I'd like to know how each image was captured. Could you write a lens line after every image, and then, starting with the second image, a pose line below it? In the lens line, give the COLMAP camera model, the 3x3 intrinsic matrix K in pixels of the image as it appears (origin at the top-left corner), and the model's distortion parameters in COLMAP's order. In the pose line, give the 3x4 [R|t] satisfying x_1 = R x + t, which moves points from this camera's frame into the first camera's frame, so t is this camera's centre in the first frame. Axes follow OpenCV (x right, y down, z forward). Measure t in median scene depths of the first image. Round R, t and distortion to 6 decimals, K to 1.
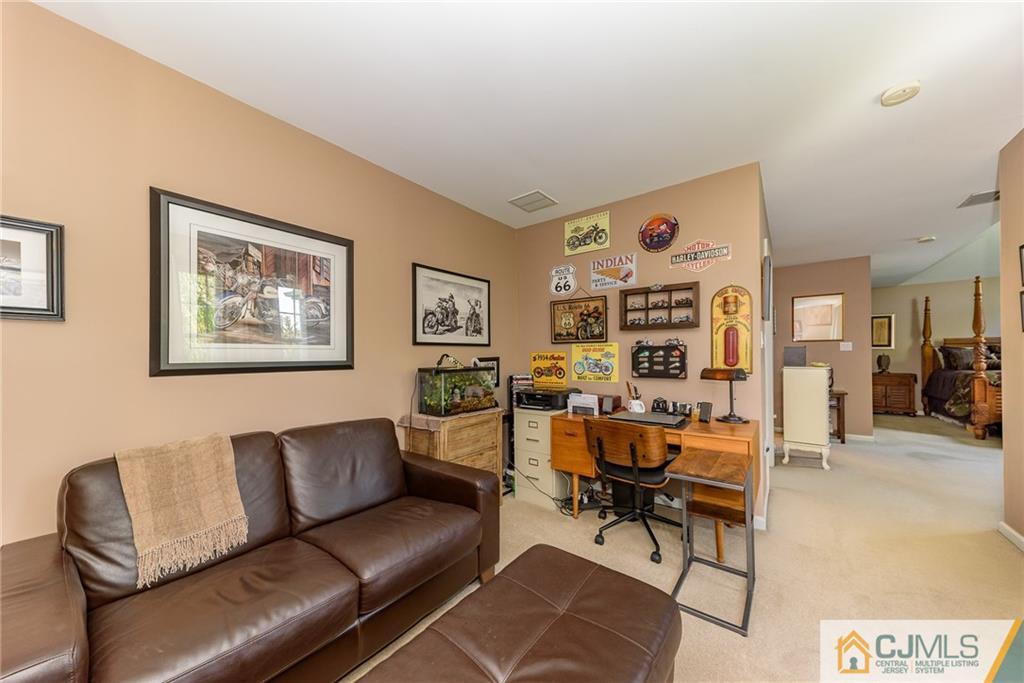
lens RADIAL K [[351.8, 0, 514.6], [0, 351.8, 351.7], [0, 0, 1]] dist [0.013348, -0.005546]
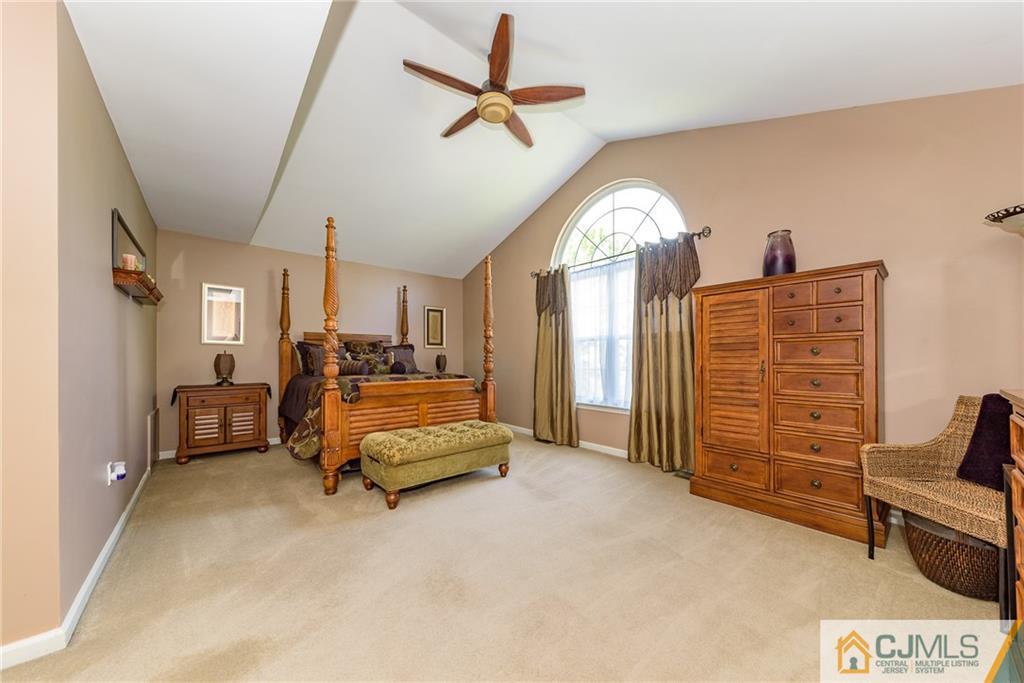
lens RADIAL K [[349.5, 0, 508.8], [0, 349.5, 356.0], [0, 0, 1]] dist [-0.000771, -0.000029]
pose [[0.215440, 0.006618, 0.976495, 0.615048], [-0.006637, 0.999964, -0.005313, 0.013165], [-0.976495, -0.005336, 0.215476, 0.445136]]
